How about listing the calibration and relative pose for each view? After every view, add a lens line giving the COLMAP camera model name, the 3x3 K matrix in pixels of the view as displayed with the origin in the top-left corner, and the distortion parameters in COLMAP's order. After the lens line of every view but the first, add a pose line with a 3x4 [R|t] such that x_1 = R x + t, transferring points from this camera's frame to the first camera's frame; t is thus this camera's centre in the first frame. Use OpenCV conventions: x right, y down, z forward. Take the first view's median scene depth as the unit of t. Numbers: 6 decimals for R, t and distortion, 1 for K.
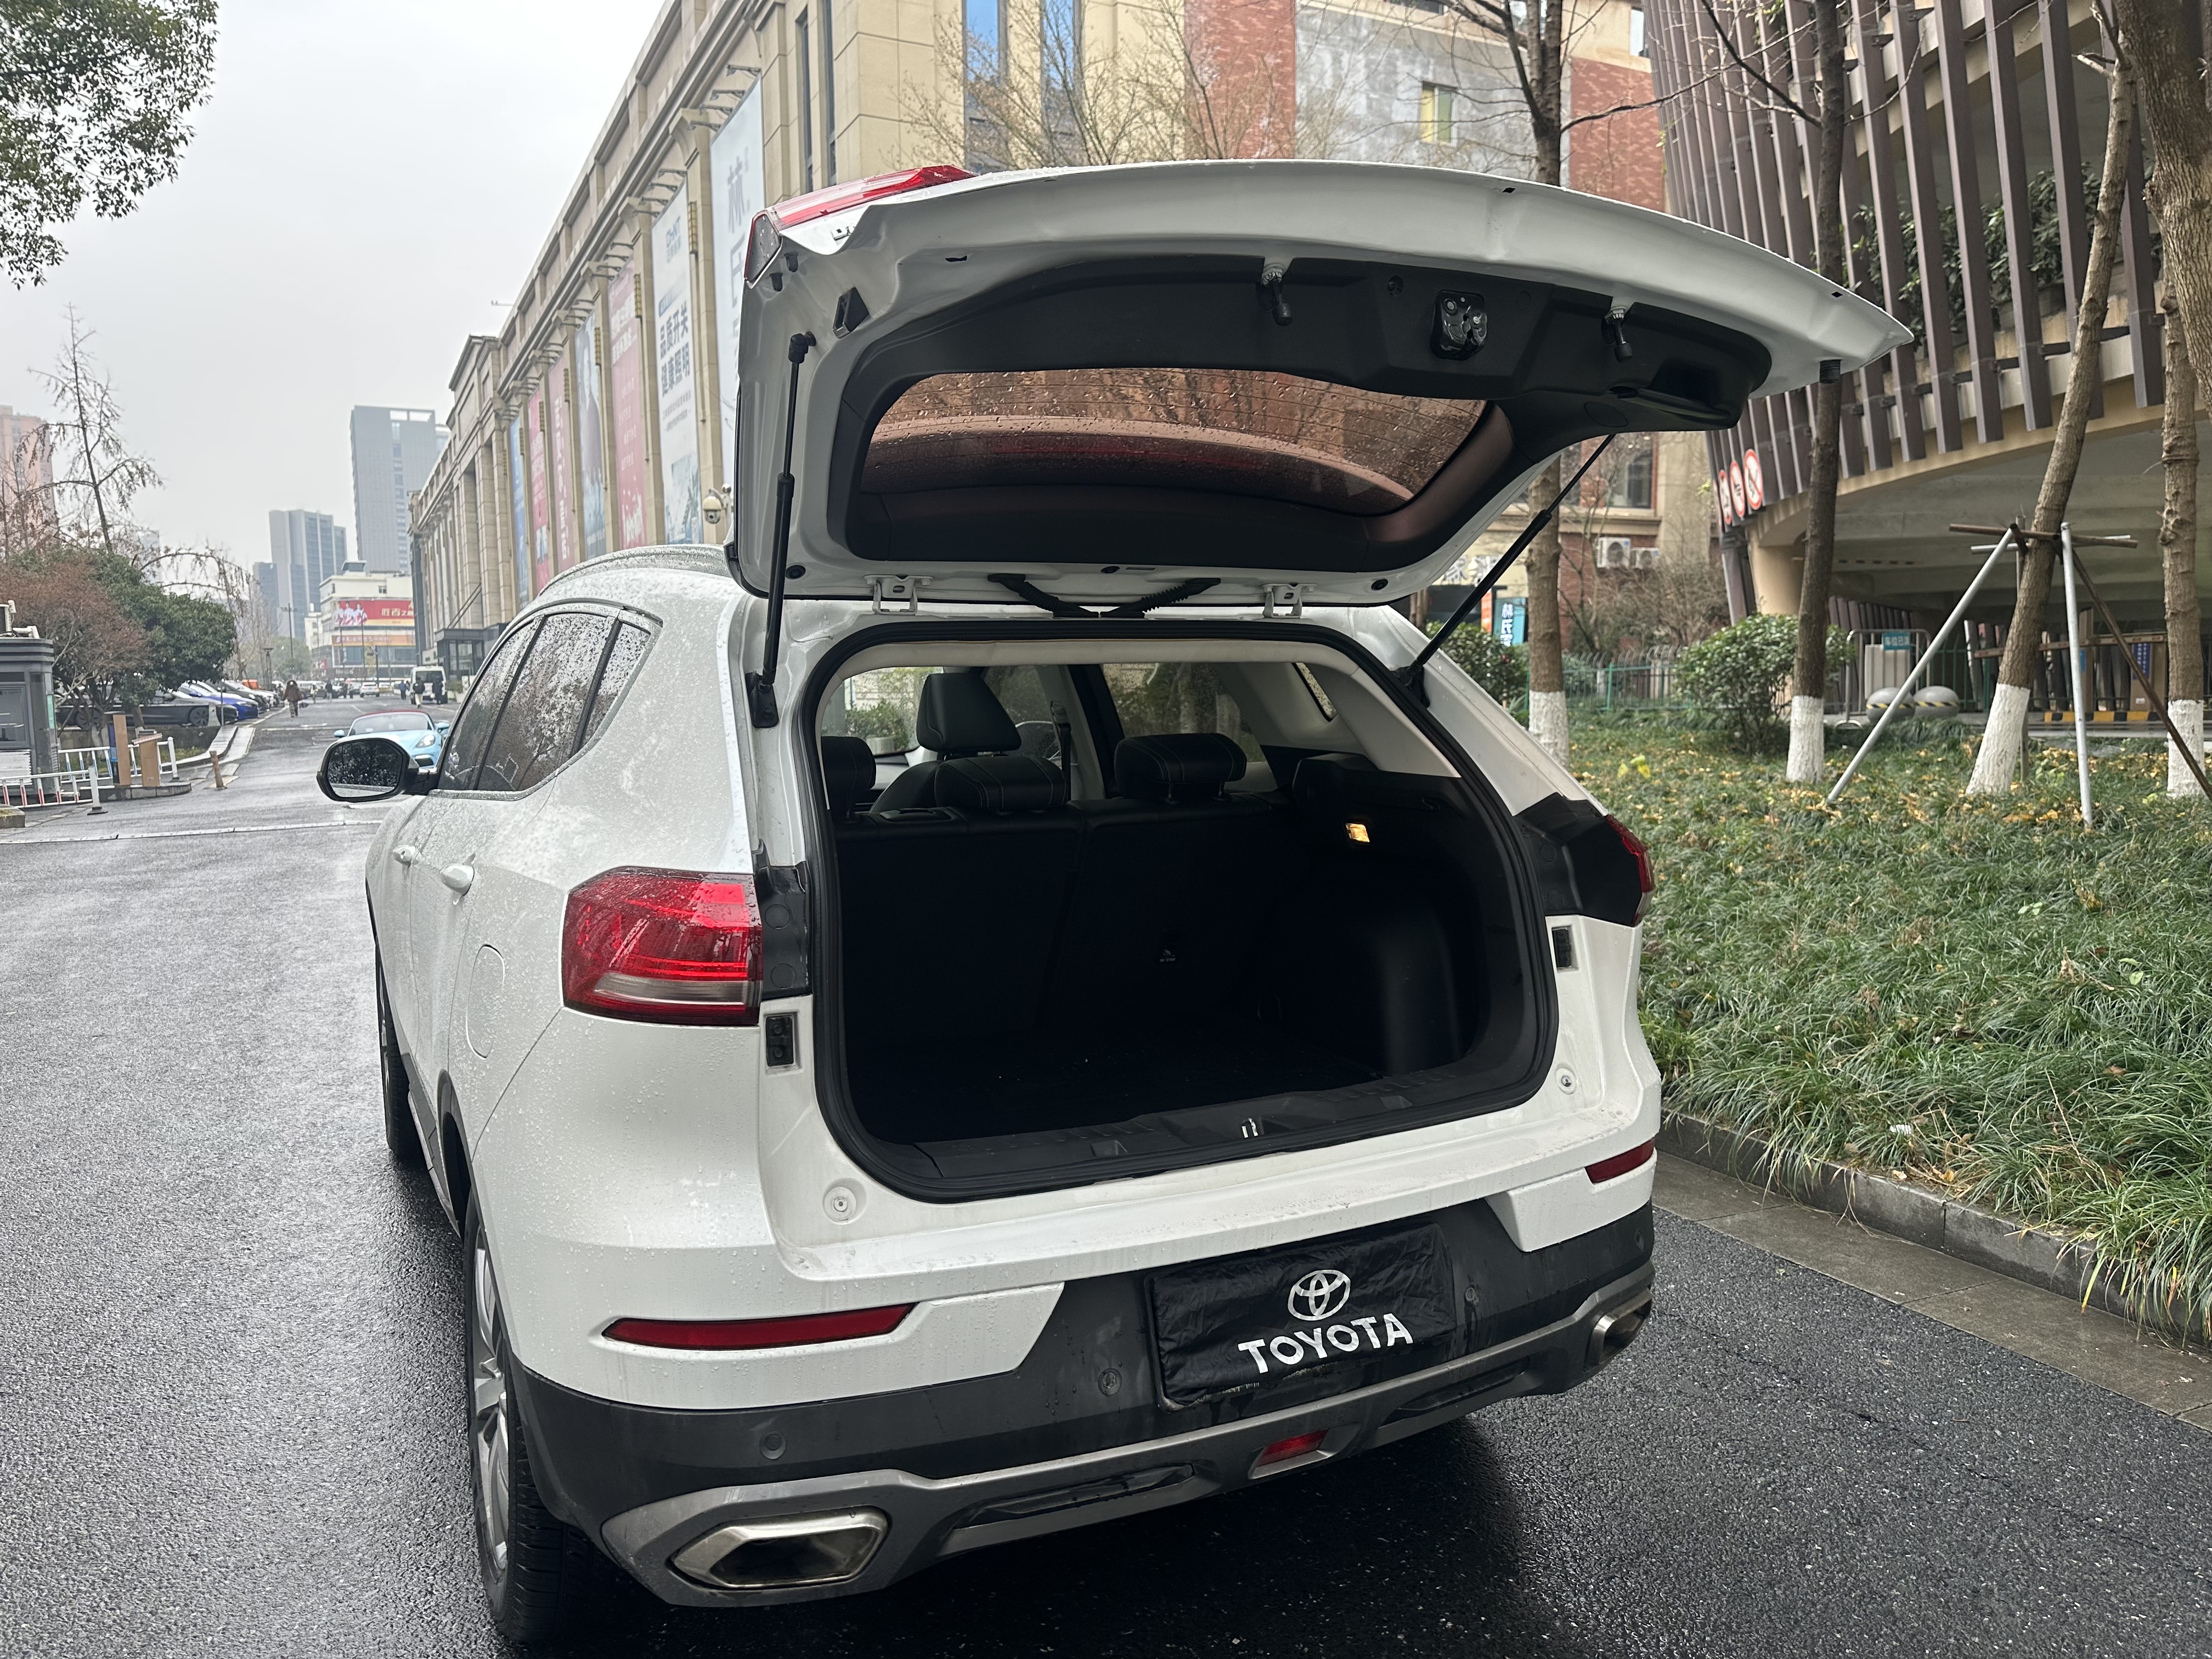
lens RADIAL K [[1534.4, 0, 1054.1], [0, 1534.4, 832.0], [0, 0, 1]] dist [0.051708, -0.044292]
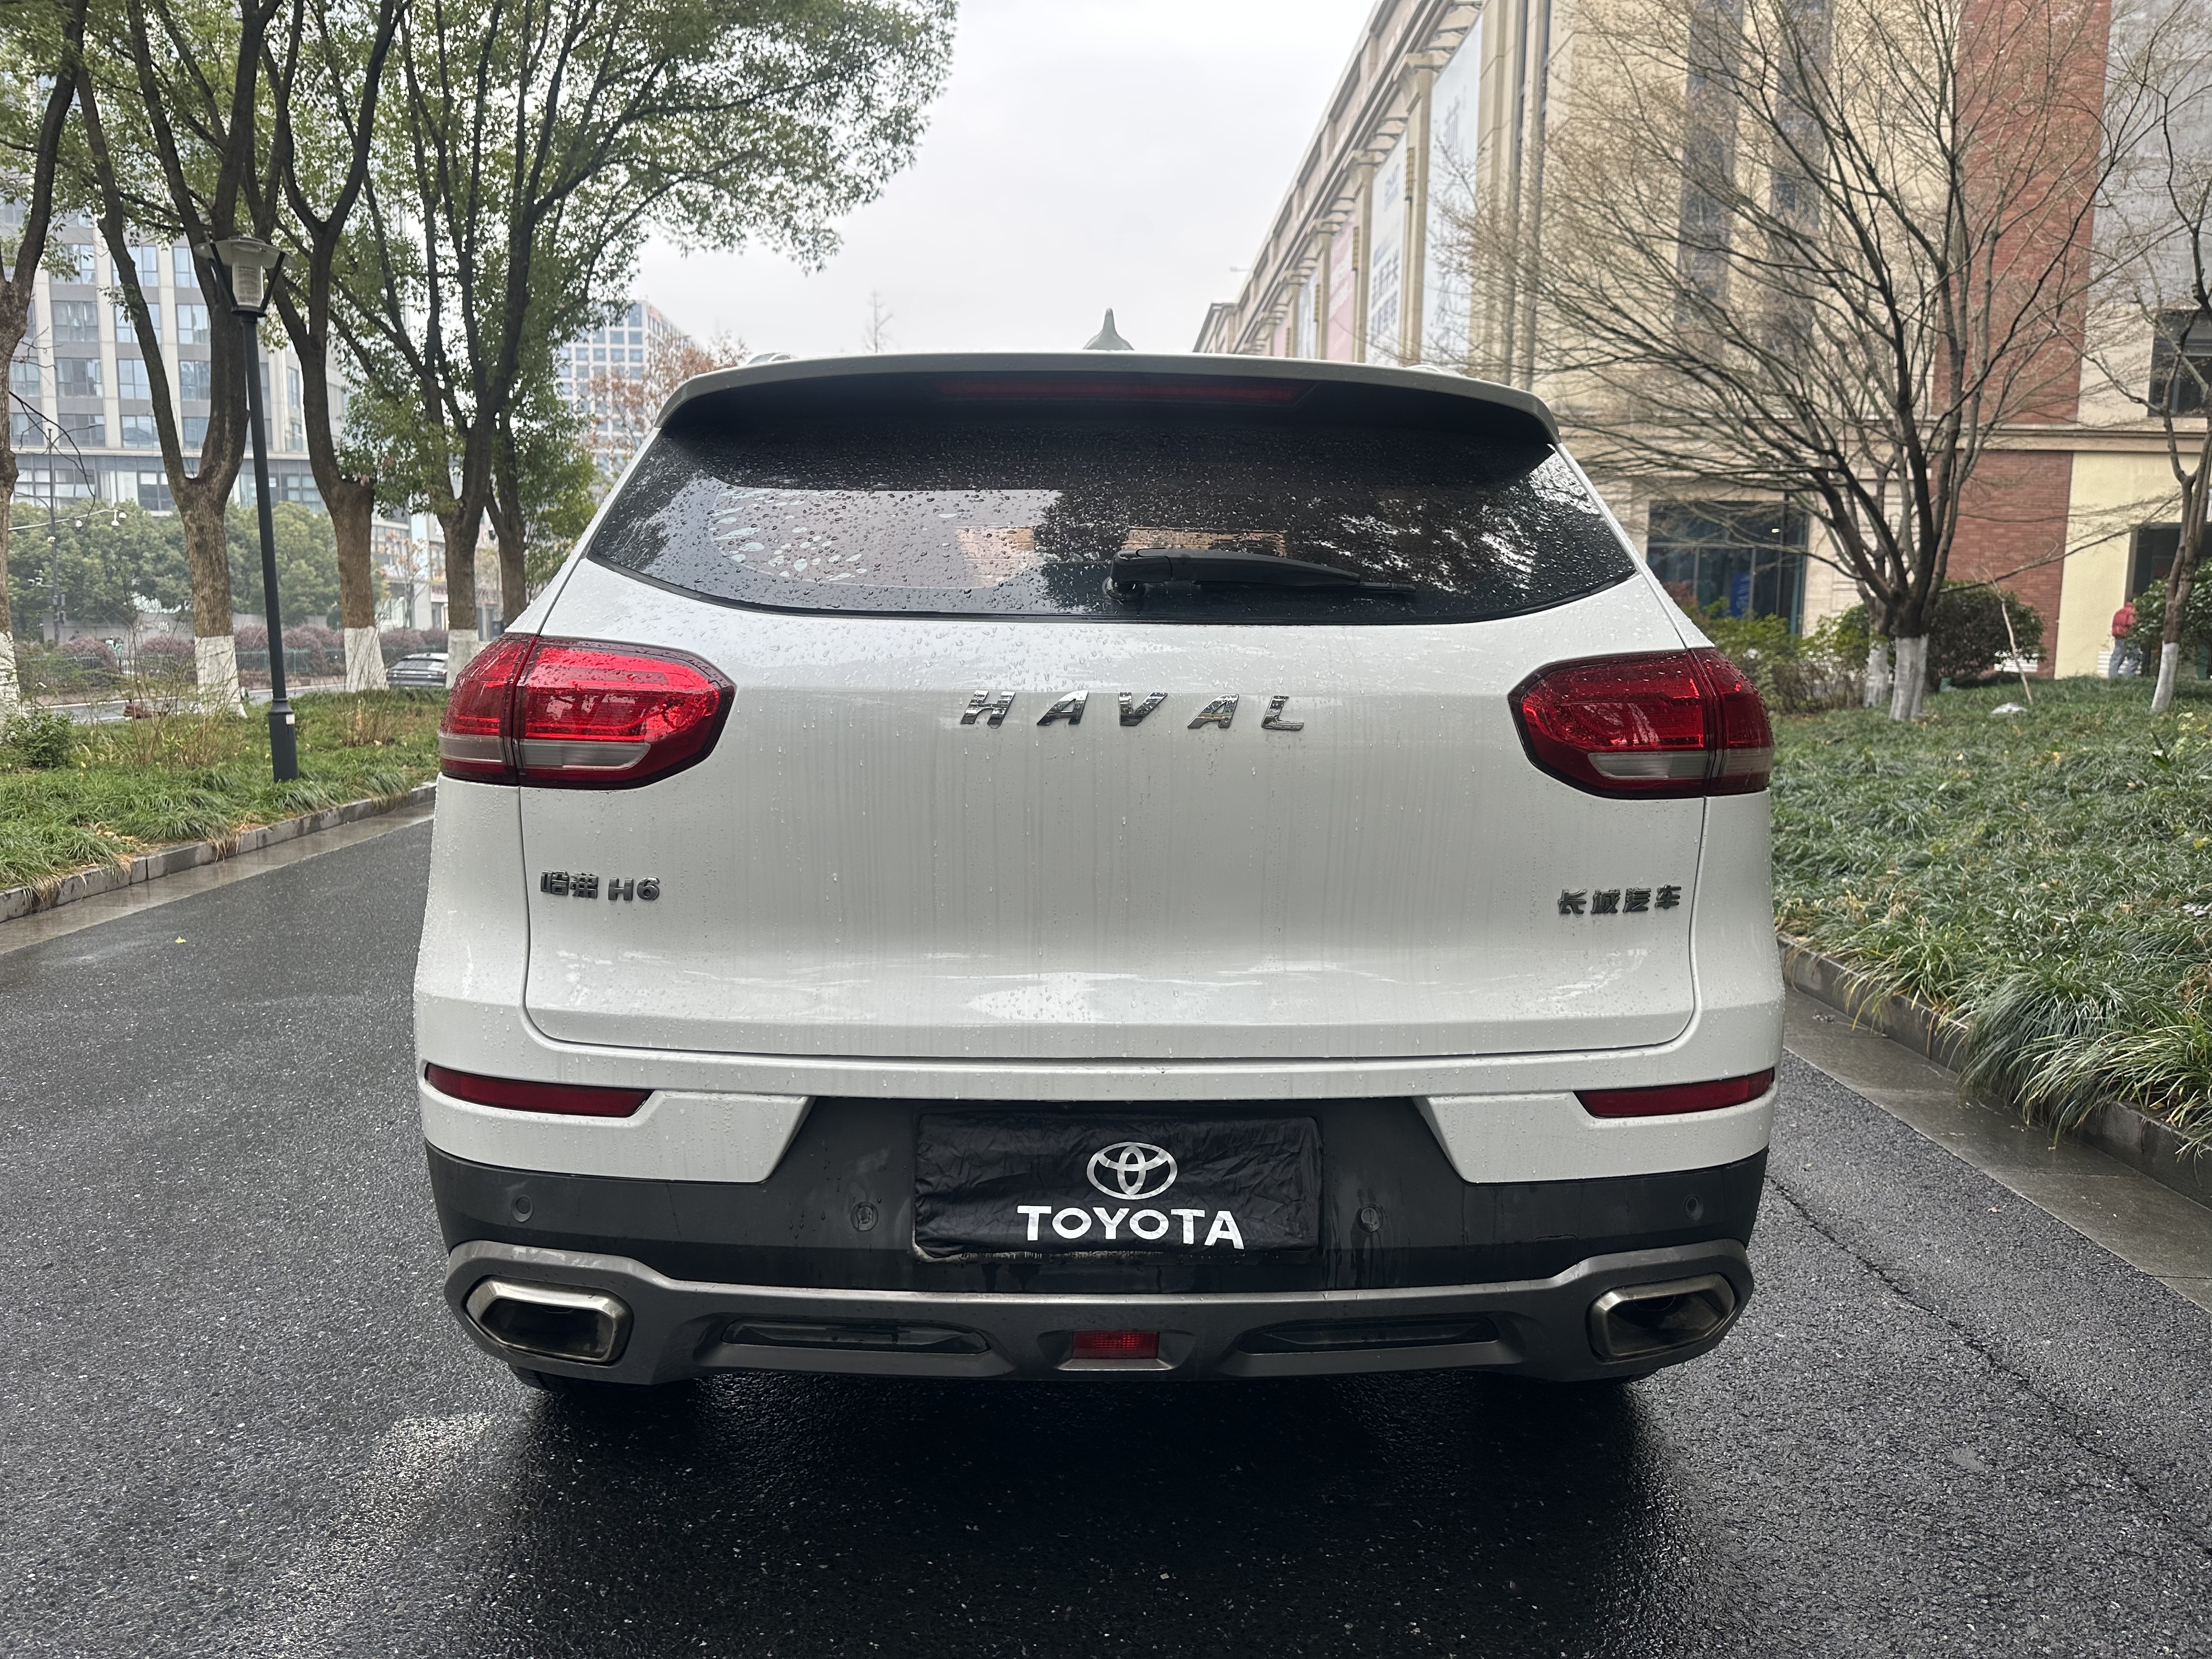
lens RADIAL K [[1539.6, 0, 1122.1], [0, 1539.6, 829.1], [0, 0, 1]] dist [0.050551, -0.095355]
pose [[0.911710, 0.076276, -0.403692, 0.431133], [-0.067378, 0.997070, 0.036226, 0.071281], [0.405272, -0.005828, 0.914177, 0.192772]]
